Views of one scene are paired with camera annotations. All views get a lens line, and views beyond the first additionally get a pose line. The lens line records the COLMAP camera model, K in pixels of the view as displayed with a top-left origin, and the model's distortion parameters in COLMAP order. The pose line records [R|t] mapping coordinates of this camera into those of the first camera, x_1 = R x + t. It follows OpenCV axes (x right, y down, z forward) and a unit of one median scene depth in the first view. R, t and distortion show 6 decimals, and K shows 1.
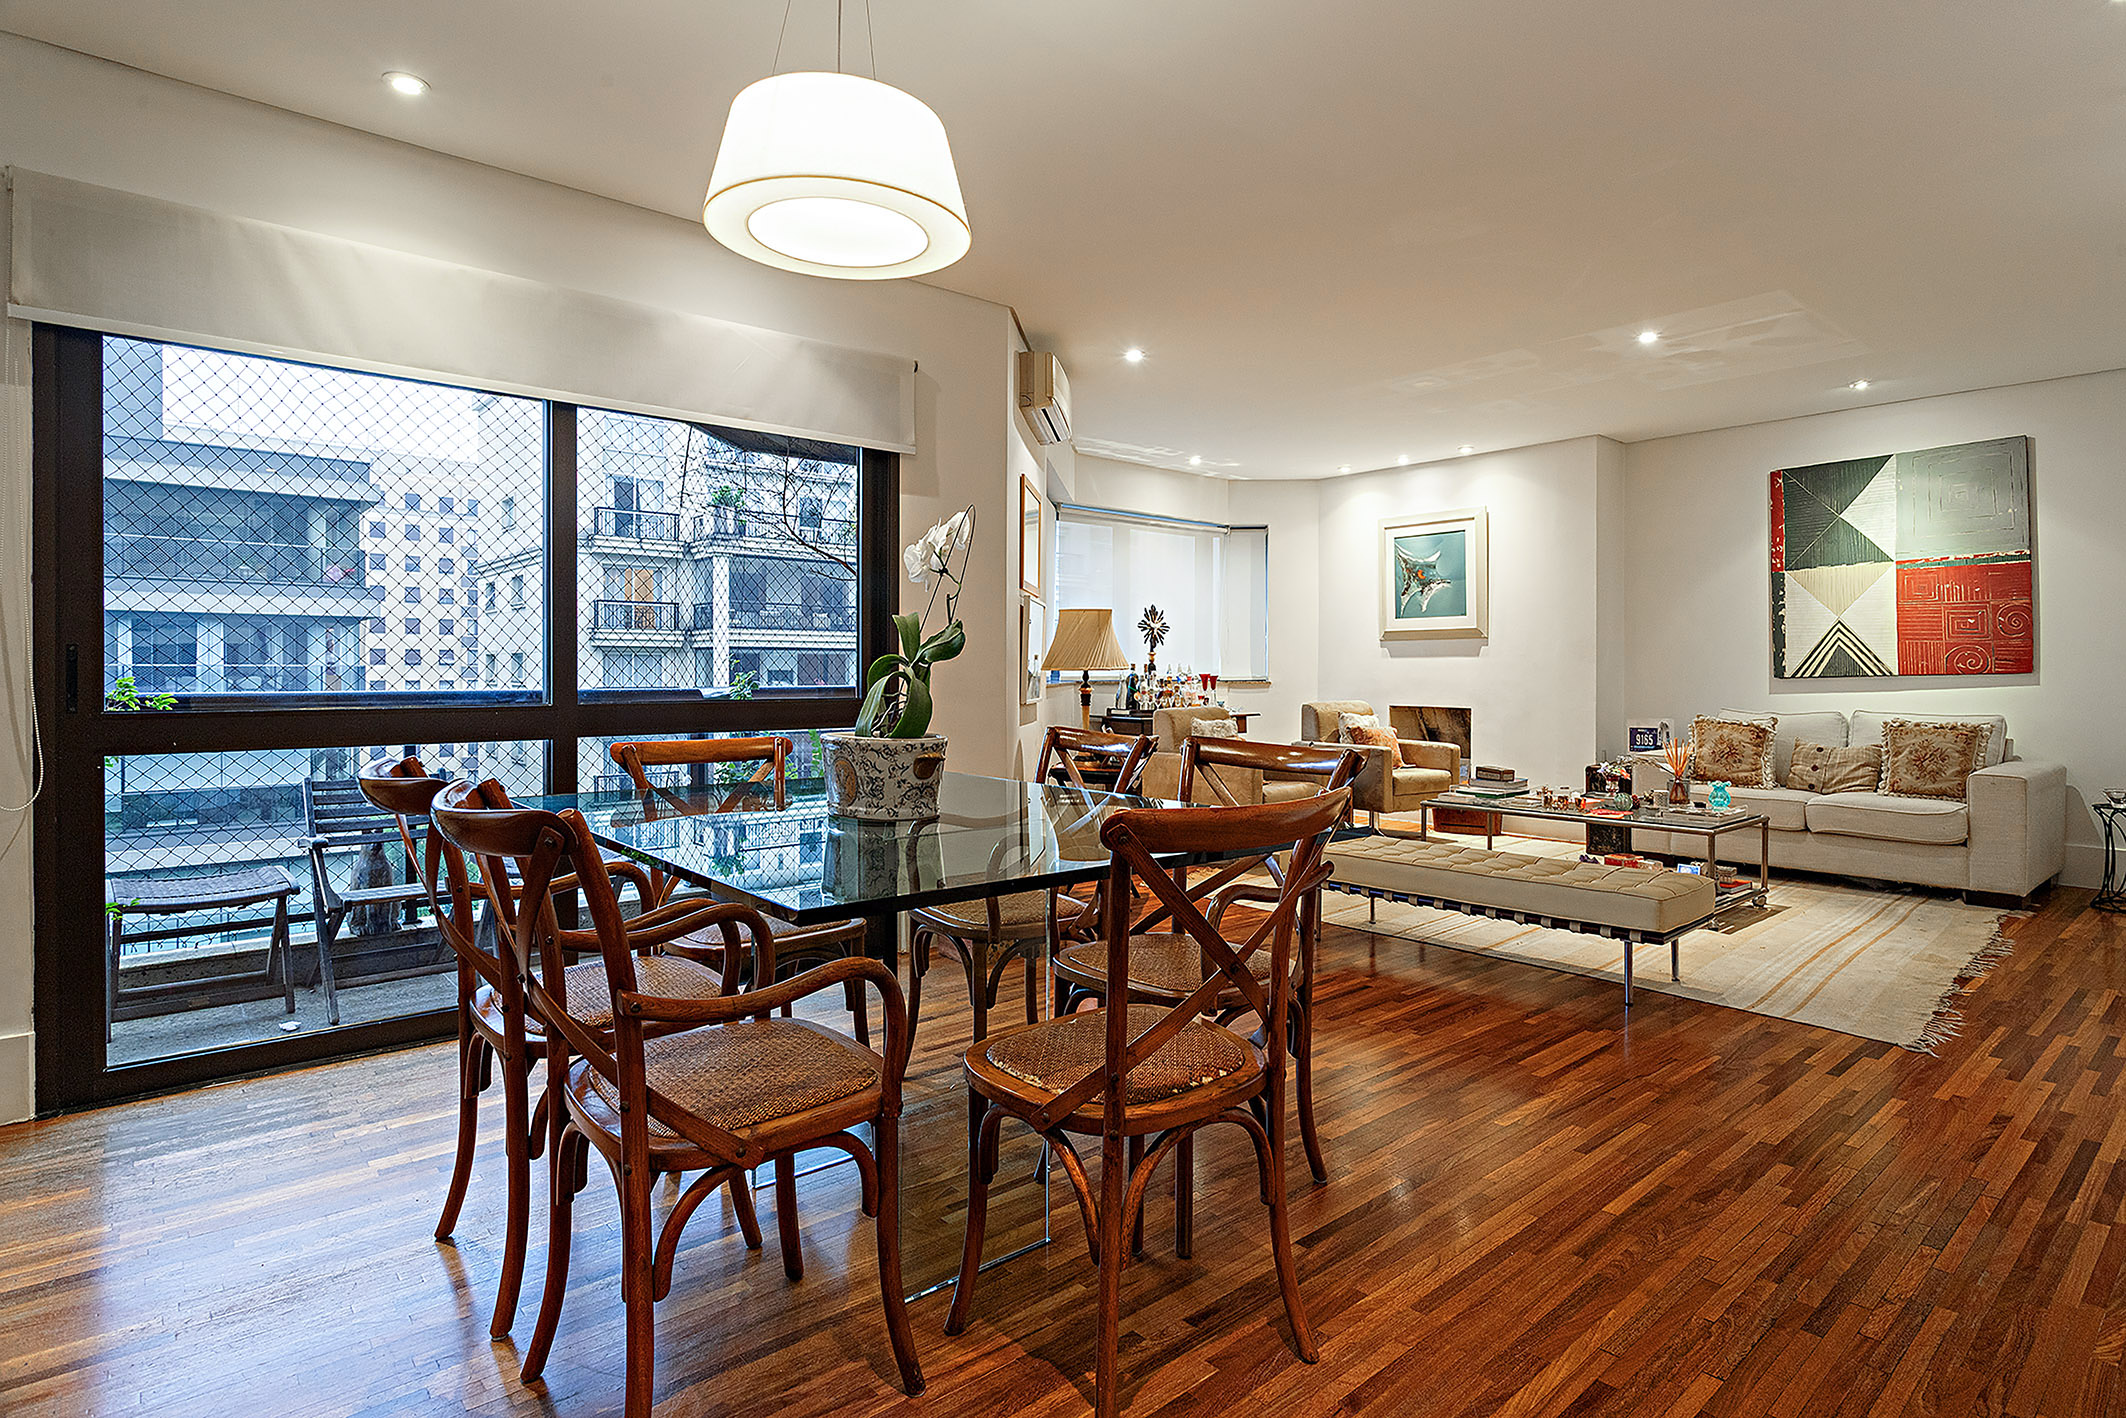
lens RADIAL K [[1083.3, 0, 1092.8], [0, 1083.3, 662.2], [0, 0, 1]] dist [-0.009121, 0.000242]
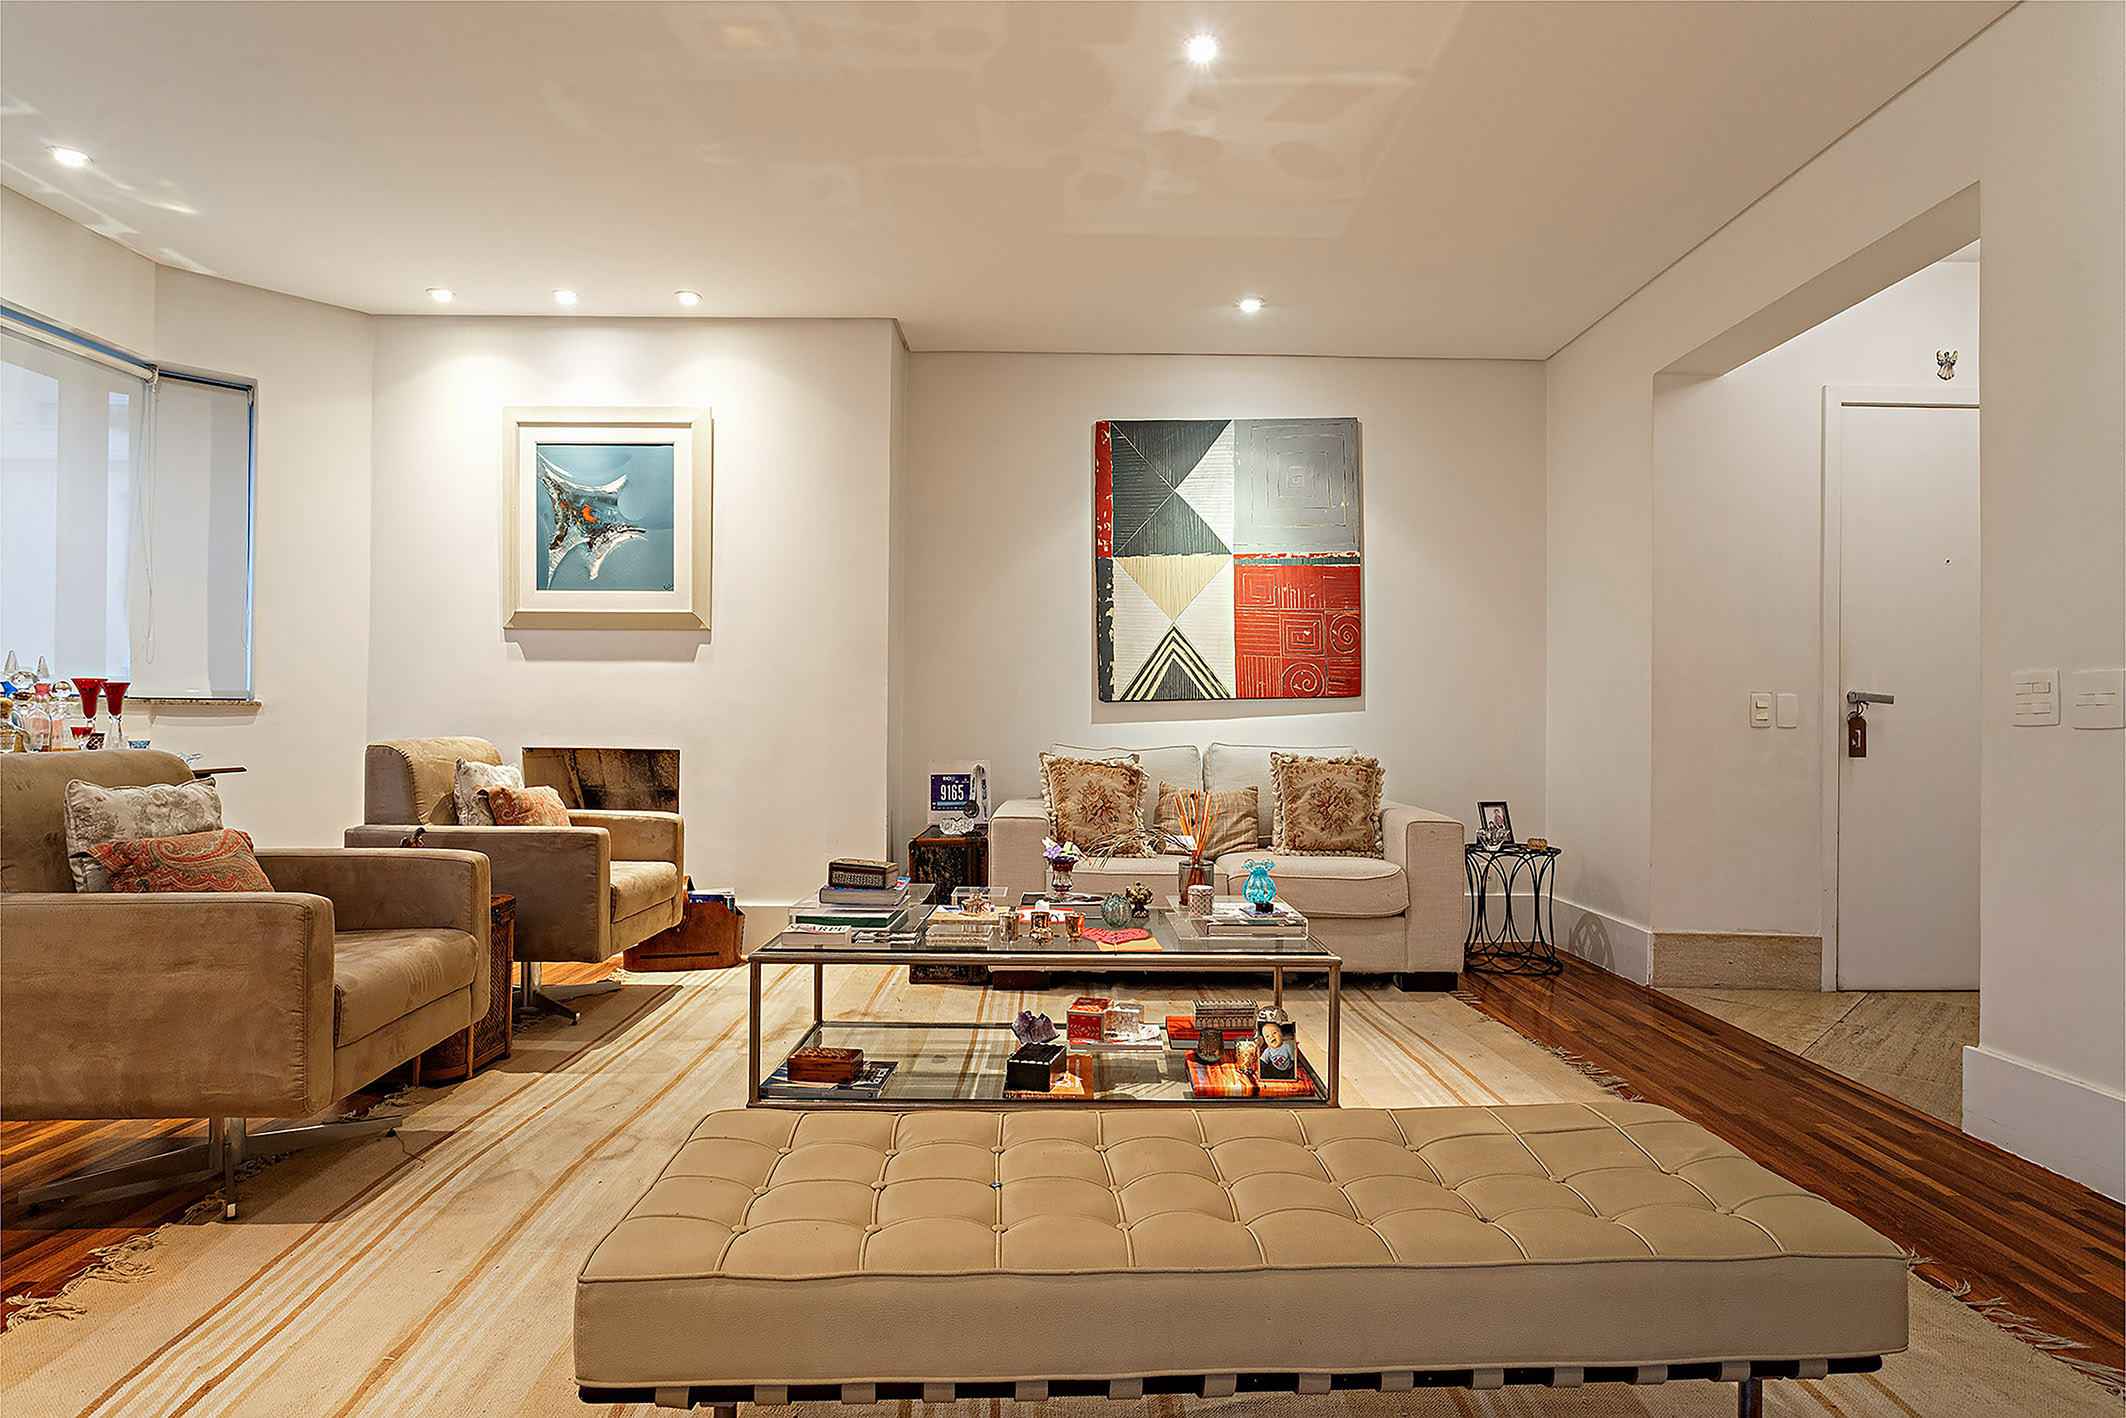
lens RADIAL K [[1162.6, 0, 1063.0], [0, 1162.6, 709.0], [0, 0, 1]] dist [-0.004405, 0.001116]
pose [[0.676987, 0.012367, 0.735891, 0.031644], [-0.011913, 0.999912, -0.005845, 0.024714], [-0.735898, -0.004810, 0.677075, 0.482036]]
